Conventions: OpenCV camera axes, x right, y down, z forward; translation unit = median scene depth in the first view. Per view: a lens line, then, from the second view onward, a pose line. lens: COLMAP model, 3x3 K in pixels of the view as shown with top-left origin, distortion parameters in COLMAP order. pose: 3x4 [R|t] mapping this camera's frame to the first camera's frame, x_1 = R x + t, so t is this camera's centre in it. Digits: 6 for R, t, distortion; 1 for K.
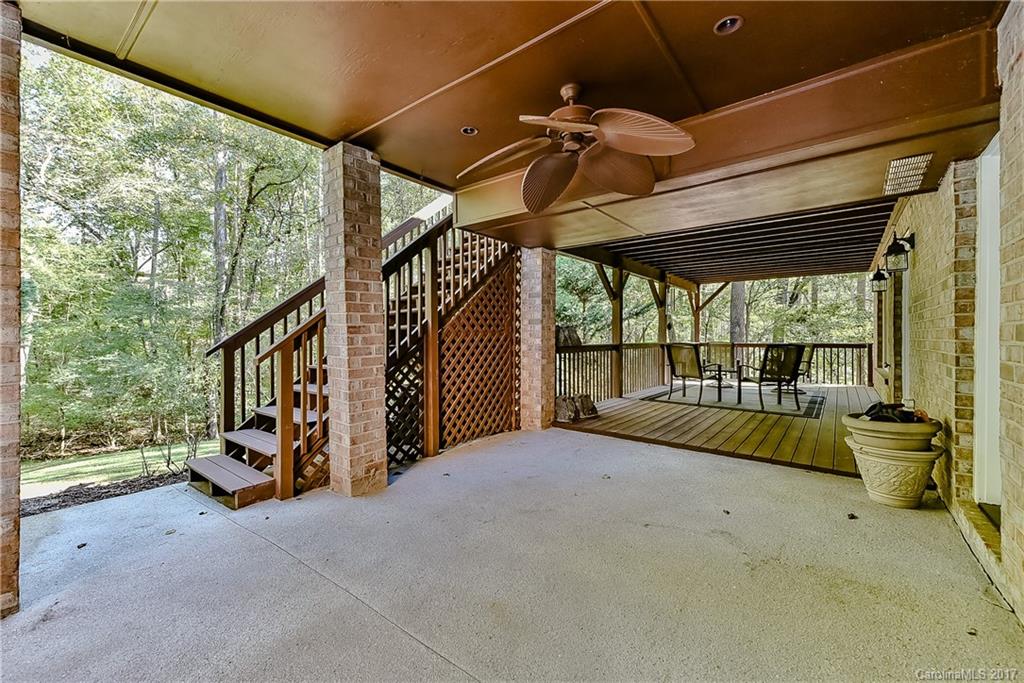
lens RADIAL K [[404.1, 0, 506.8], [0, 404.1, 342.7], [0, 0, 1]] dist [-0.000504, -0.000085]
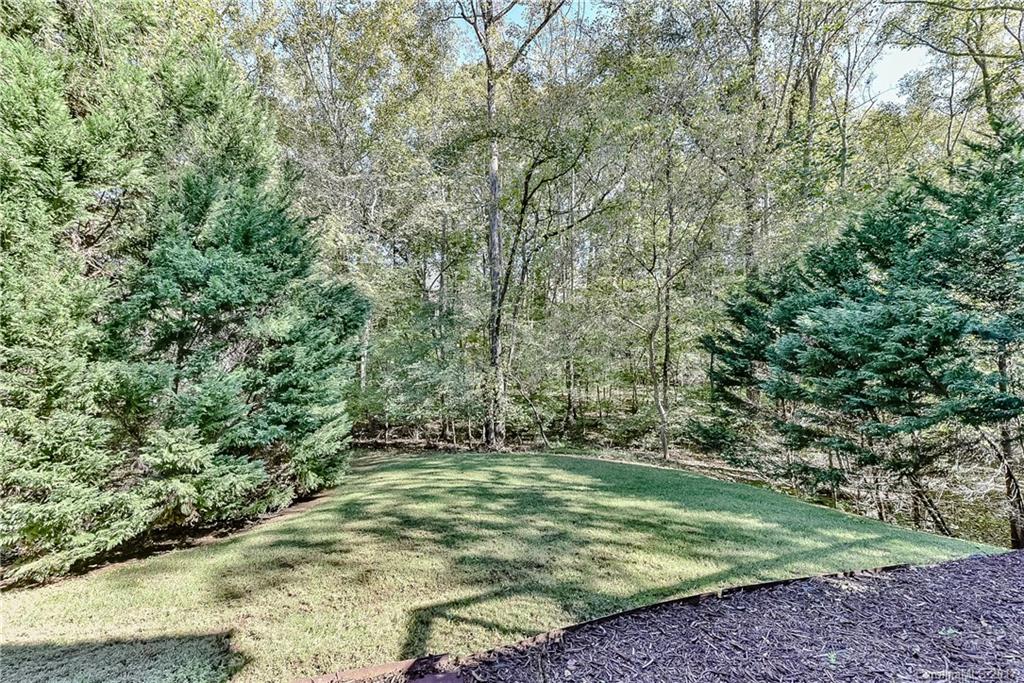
lens RADIAL K [[404.1, 0, 506.8], [0, 404.1, 342.7], [0, 0, 1]] dist [-0.000504, -0.000085]
pose [[0.856093, -0.003338, -0.516811, -0.173304], [0.006881, 0.999964, 0.004941, -0.029924], [0.516776, -0.007786, 0.856085, 0.159968]]
